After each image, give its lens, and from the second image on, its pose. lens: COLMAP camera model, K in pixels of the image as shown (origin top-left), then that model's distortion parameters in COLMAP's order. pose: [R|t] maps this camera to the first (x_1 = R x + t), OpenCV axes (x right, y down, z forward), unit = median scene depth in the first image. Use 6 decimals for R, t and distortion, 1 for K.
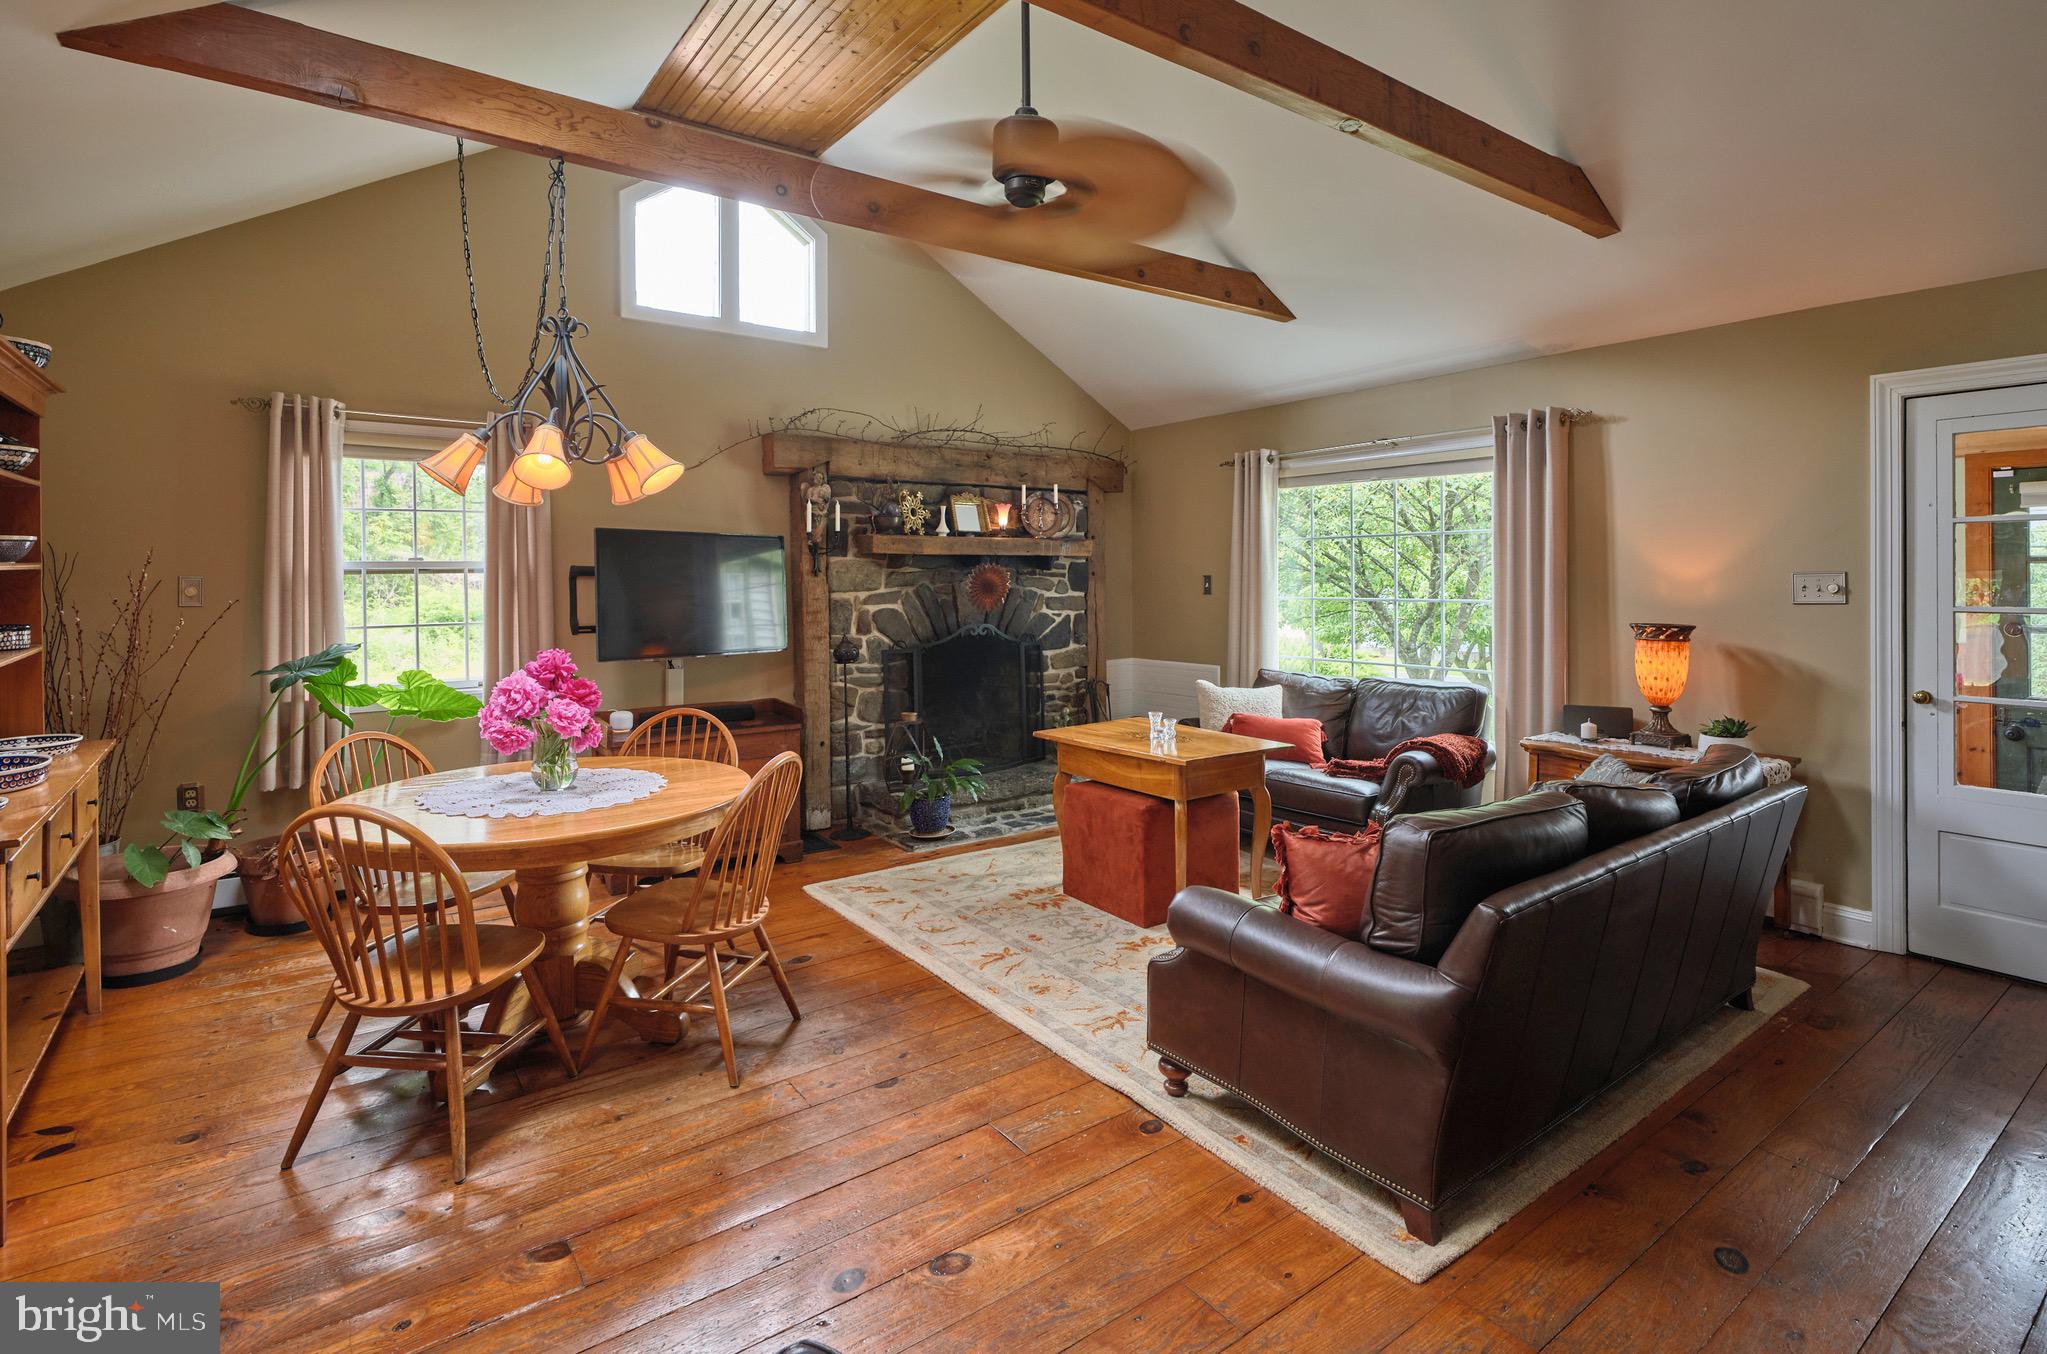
lens RADIAL K [[989.0, 0, 1023.5], [0, 989.0, 677.0], [0, 0, 1]] dist [-0.005259, -0.001058]
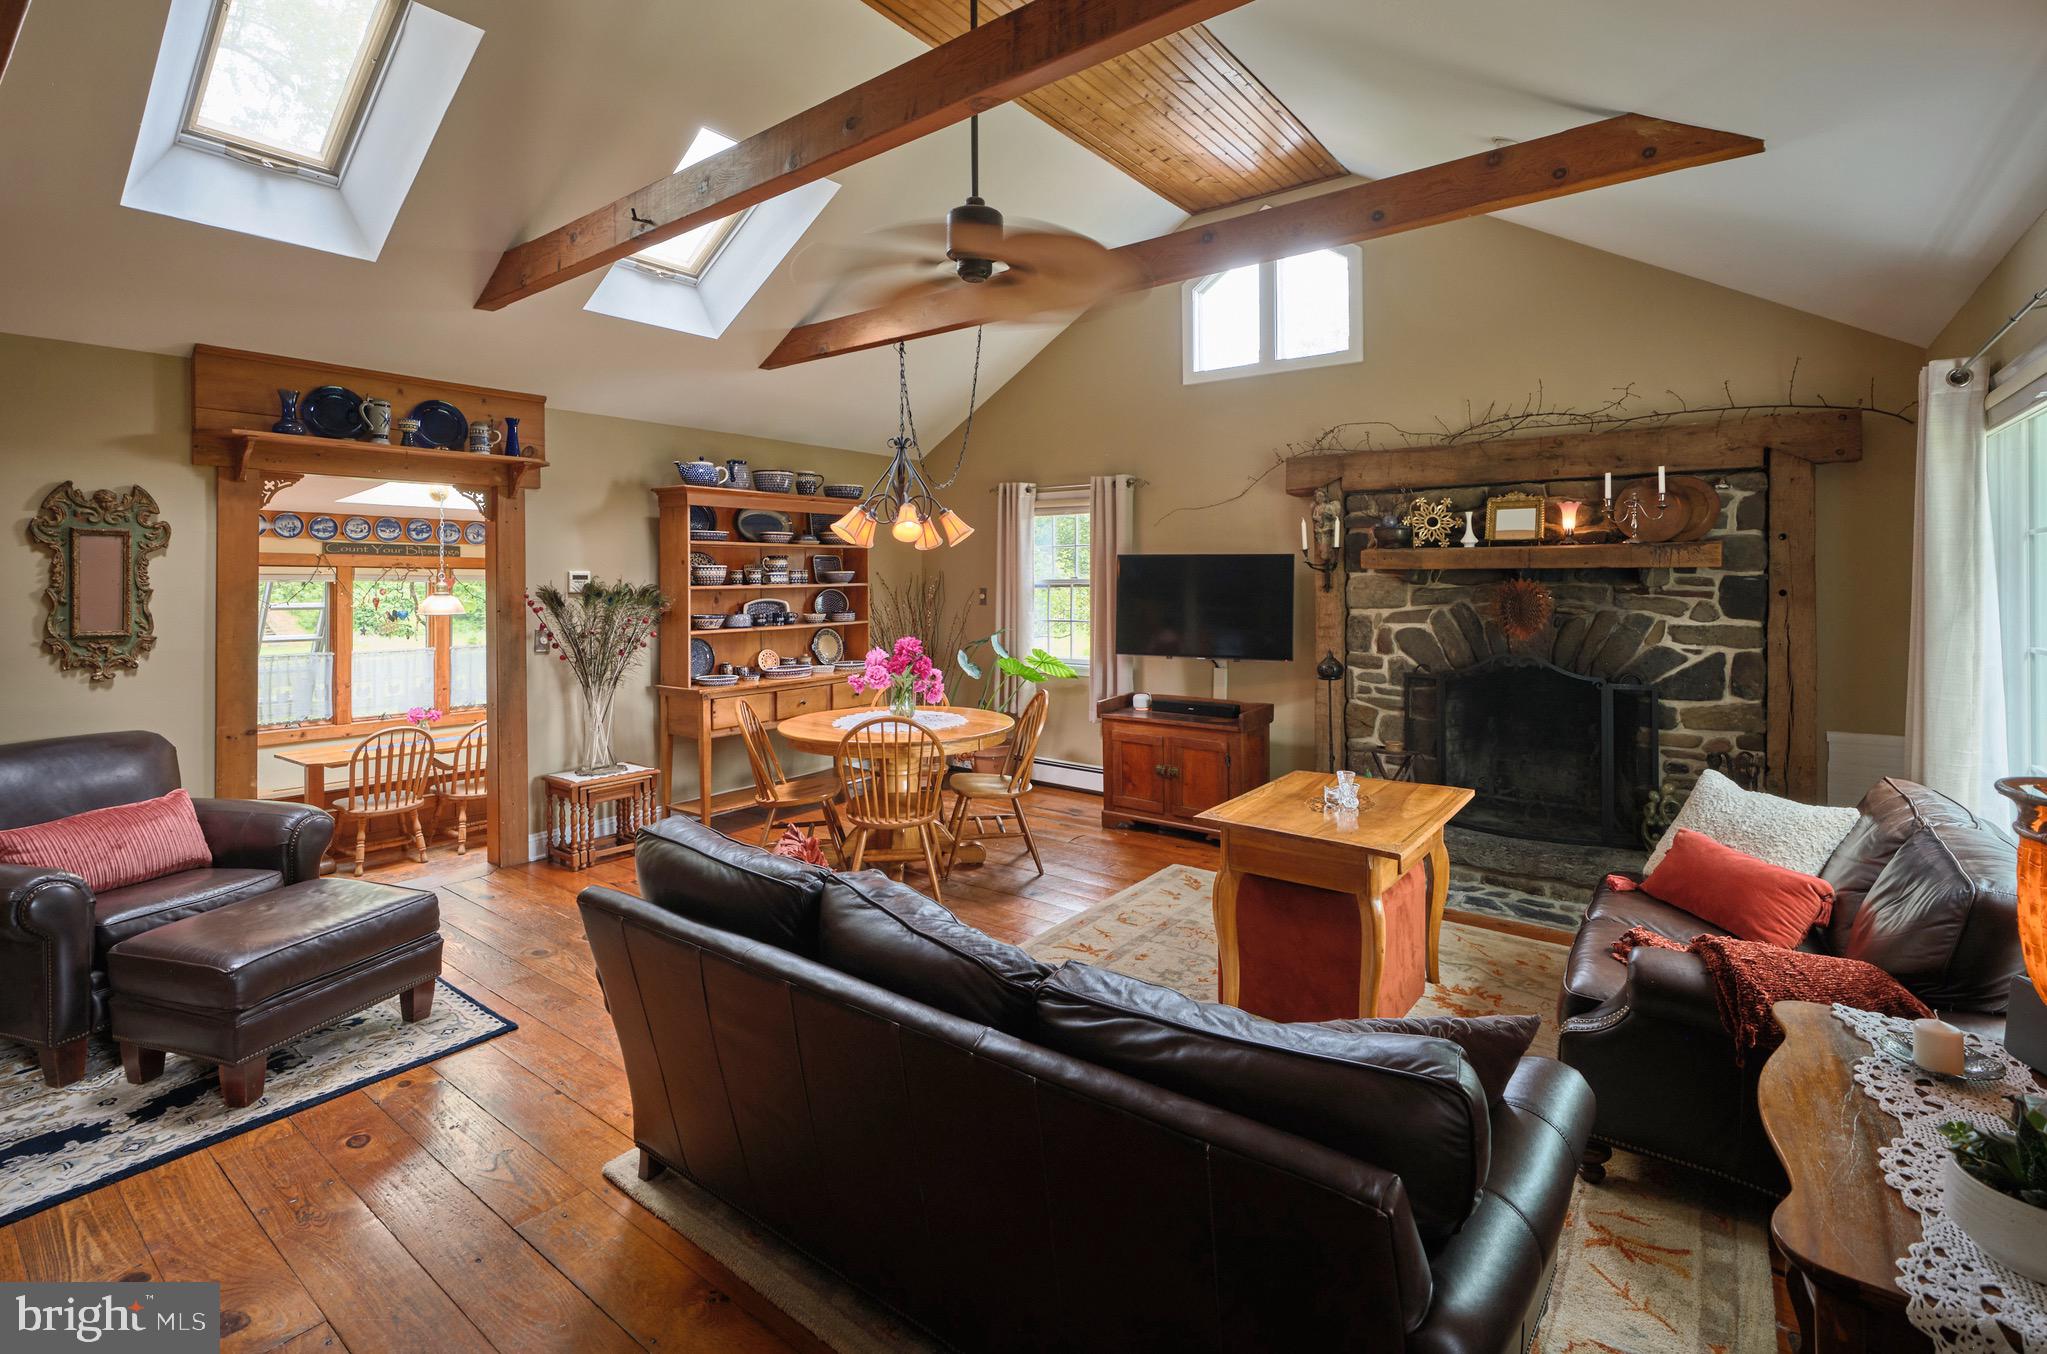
lens RADIAL K [[922.4, 0, 1023.5], [0, 922.4, 677.0], [0, 0, 1]] dist [0.000103, 0.000119]
pose [[0.283853, 0.104268, -0.953182, 0.589905], [-0.096707, 0.992115, 0.079728, -0.058066], [0.953979, 0.069548, 0.291698, 0.412642]]
